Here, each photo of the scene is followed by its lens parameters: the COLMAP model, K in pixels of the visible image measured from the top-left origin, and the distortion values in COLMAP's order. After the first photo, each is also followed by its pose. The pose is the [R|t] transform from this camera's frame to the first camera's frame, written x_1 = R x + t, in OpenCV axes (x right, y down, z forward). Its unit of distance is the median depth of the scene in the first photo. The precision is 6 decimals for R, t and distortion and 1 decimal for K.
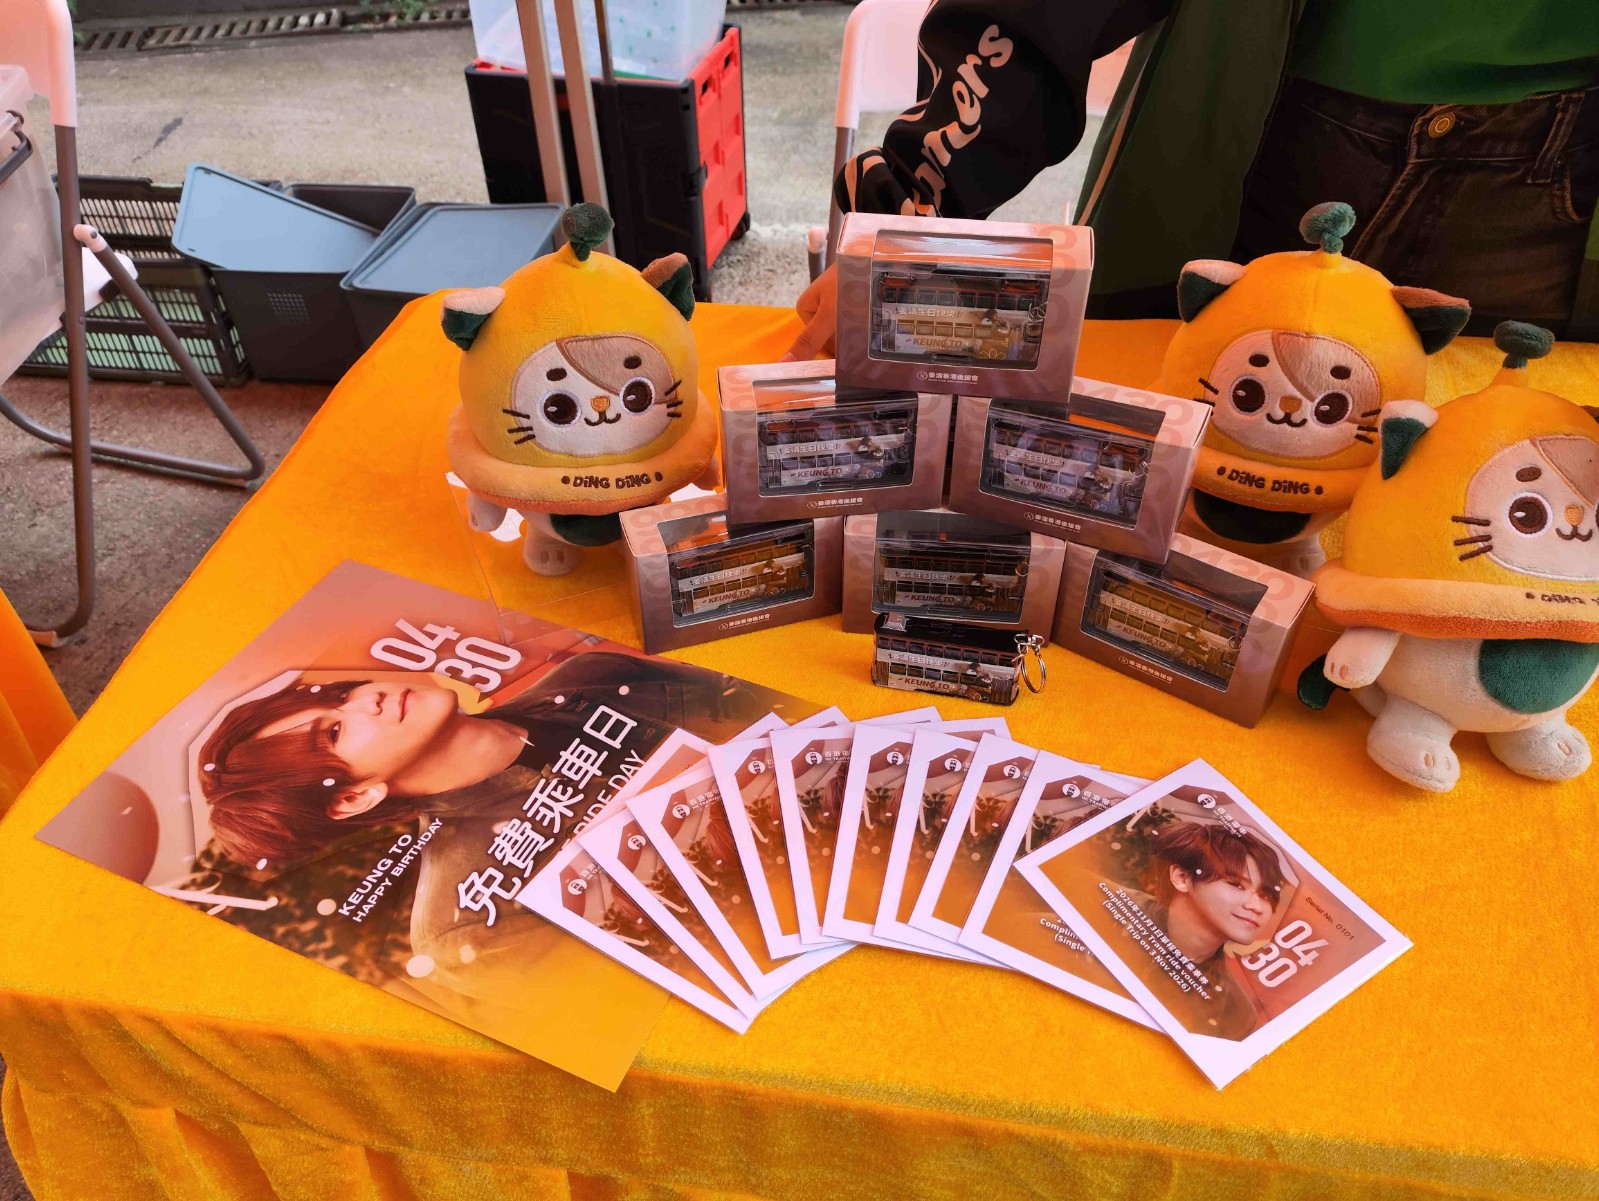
lens RADIAL K [[1158.7, 0, 815.7], [0, 1158.7, 598.9], [0, 0, 1]] dist [0.011417, -0.034162]
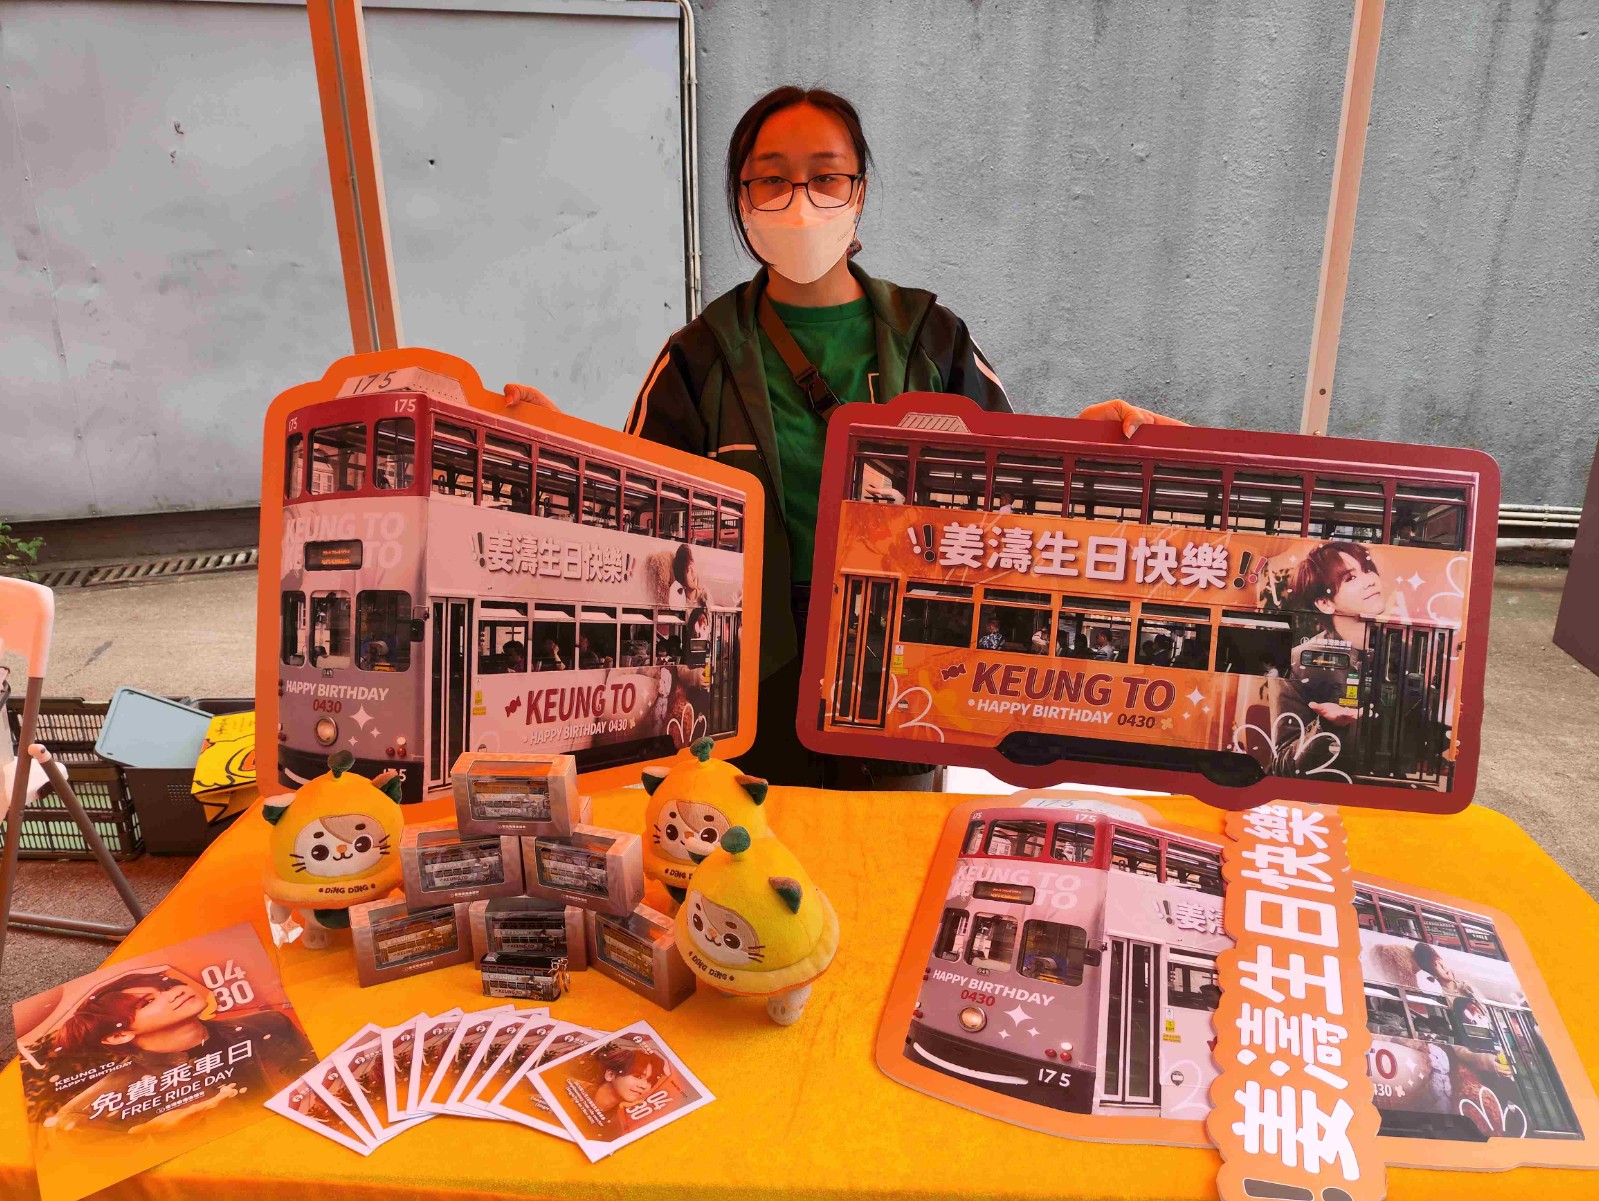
lens RADIAL K [[1158.7, 0, 790.9], [0, 1158.7, 590.0], [0, 0, 1]] dist [0.011417, -0.034162]
pose [[0.997043, -0.032562, 0.069604, 0.445555], [0.056716, 0.922982, -0.380640, 0.215561], [-0.051849, 0.383462, 0.922100, -1.008956]]
